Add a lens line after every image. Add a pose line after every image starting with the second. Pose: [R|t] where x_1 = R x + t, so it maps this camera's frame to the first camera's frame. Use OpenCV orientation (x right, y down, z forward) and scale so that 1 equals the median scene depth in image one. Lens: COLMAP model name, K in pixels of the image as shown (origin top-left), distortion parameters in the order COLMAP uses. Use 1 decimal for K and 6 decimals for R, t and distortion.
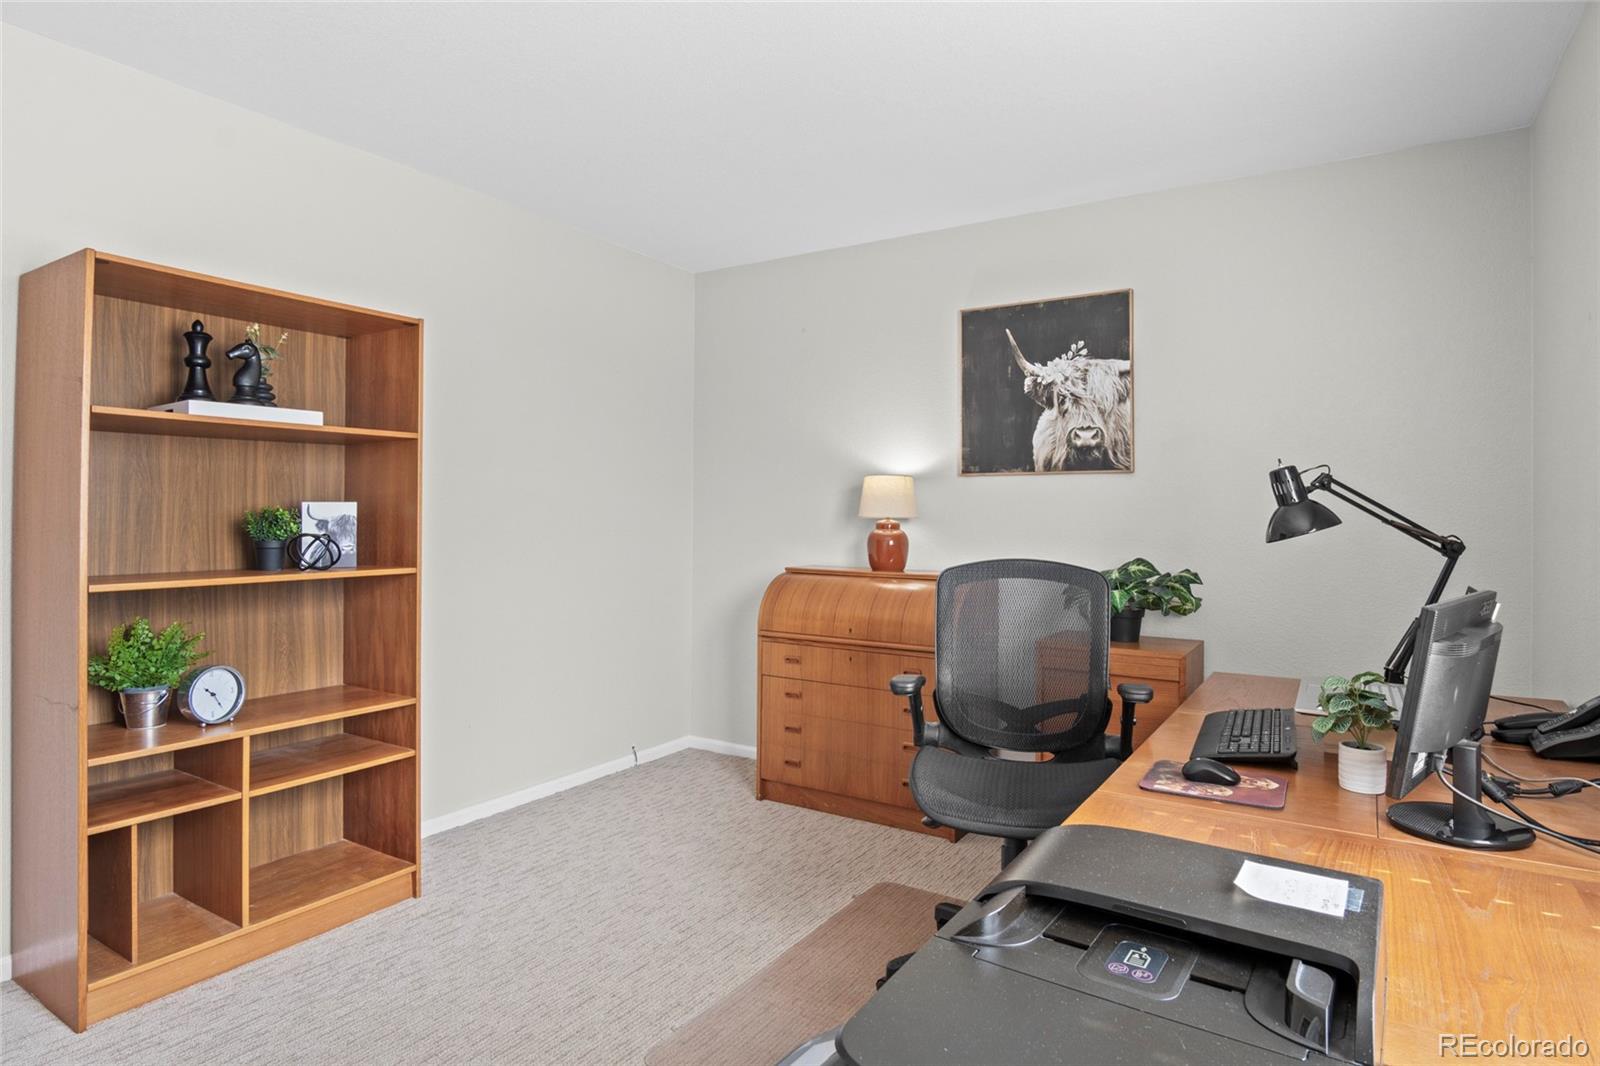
lens RADIAL K [[878.7, 0, 794.0], [0, 878.7, 487.1], [0, 0, 1]] dist [-0.026792, 0.002005]
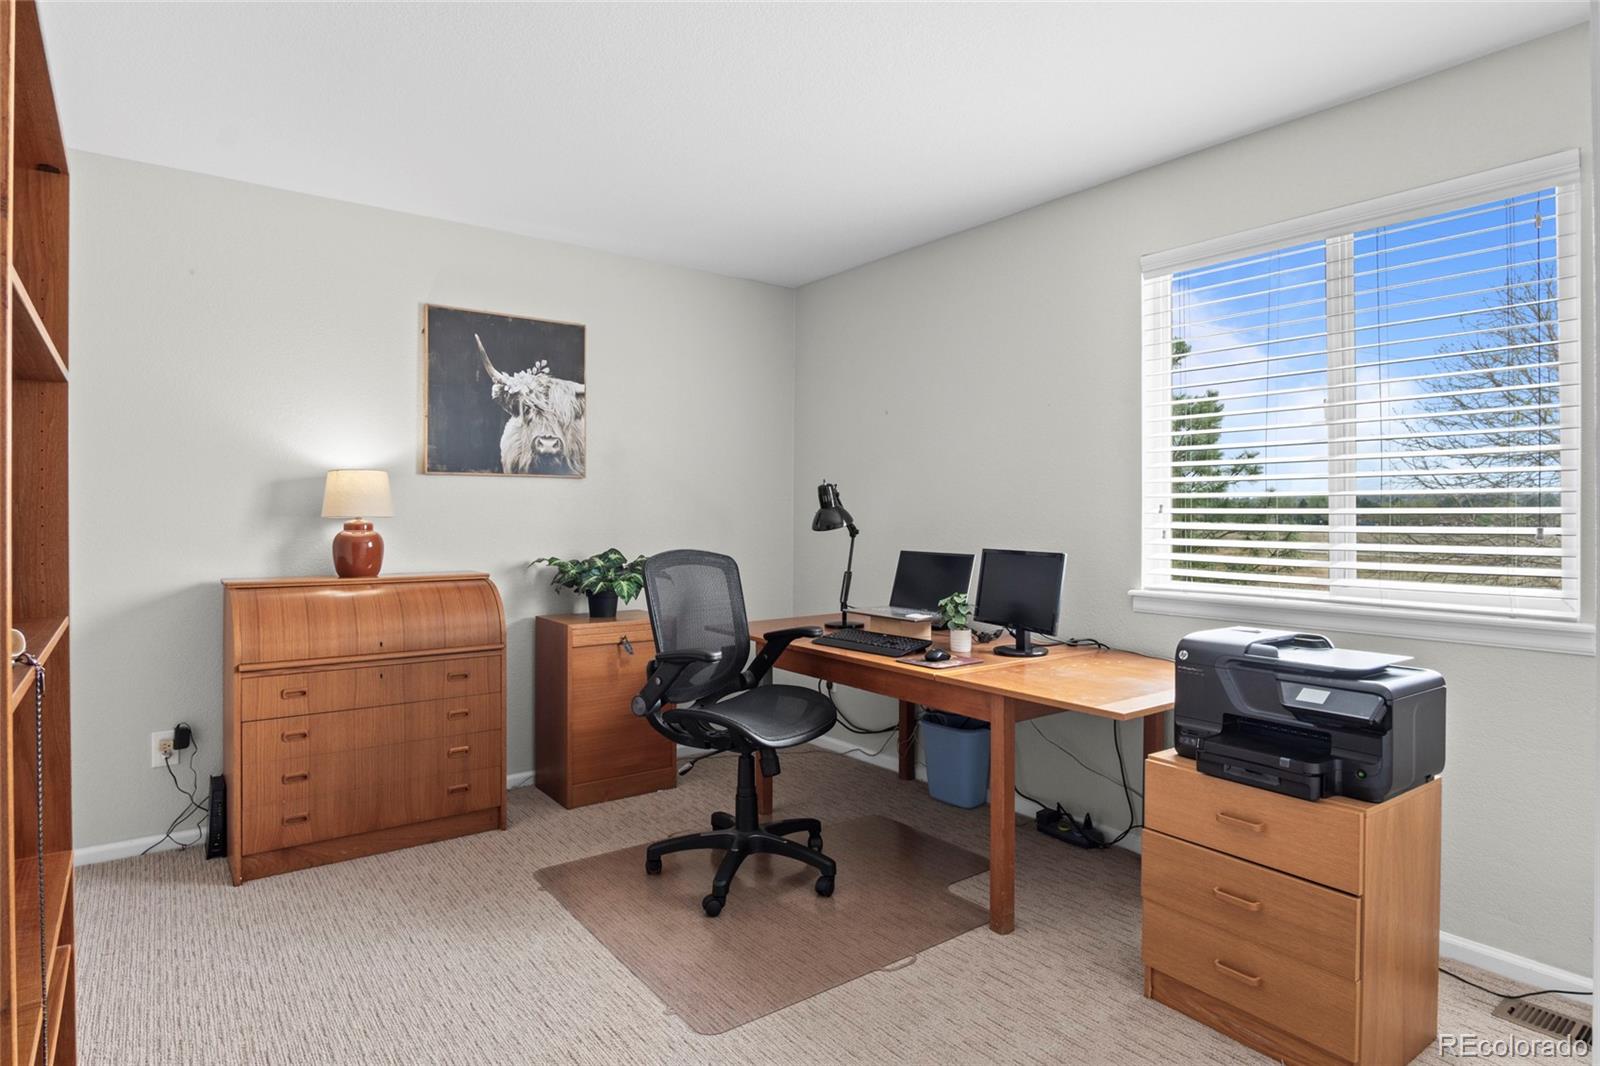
lens RADIAL K [[878.7, 0, 794.0], [0, 878.7, 487.1], [0, 0, 1]] dist [-0.026792, 0.002005]
pose [[0.346164, 0.024585, 0.937852, -0.615230], [-0.028230, 0.999477, -0.015781, 0.006170], [-0.937749, -0.021013, 0.346677, 0.297569]]
